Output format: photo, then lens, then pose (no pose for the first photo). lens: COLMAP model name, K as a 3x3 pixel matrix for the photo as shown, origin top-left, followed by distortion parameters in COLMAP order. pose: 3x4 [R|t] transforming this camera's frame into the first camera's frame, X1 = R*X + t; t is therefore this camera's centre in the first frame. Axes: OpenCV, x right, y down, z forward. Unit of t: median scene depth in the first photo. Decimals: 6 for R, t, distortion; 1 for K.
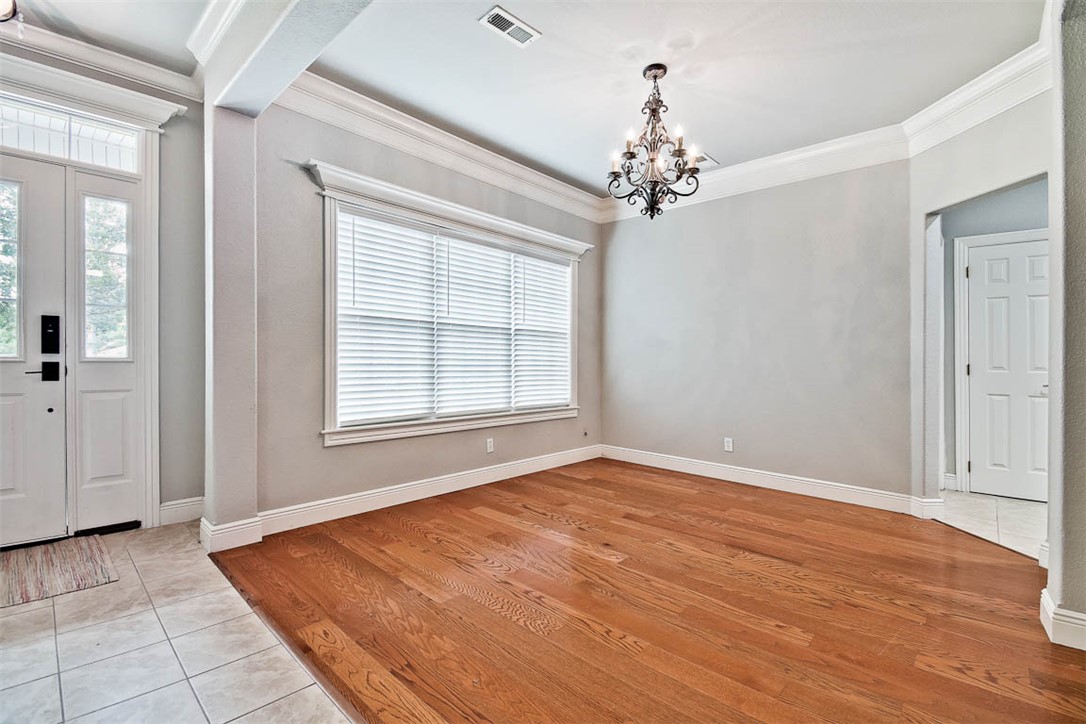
lens RADIAL K [[486.4, 0, 540.3], [0, 486.4, 352.2], [0, 0, 1]] dist [0.028060, -0.027510]
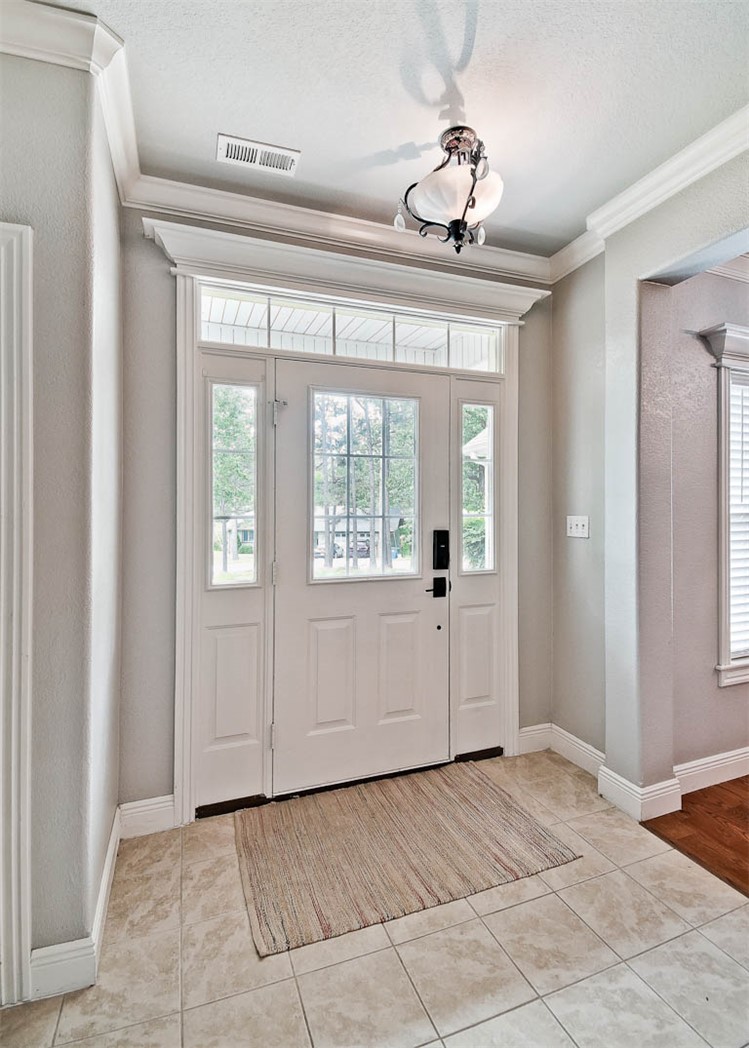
lens RADIAL K [[521.3, 0, 372.5], [0, 521.3, 487.0], [0, 0, 1]] dist [0.002437, -0.001309]
pose [[0.895166, -0.040256, -0.443912, -0.612463], [0.024169, 0.998832, -0.041841, -0.111631], [0.445078, 0.026725, 0.895093, 0.007173]]
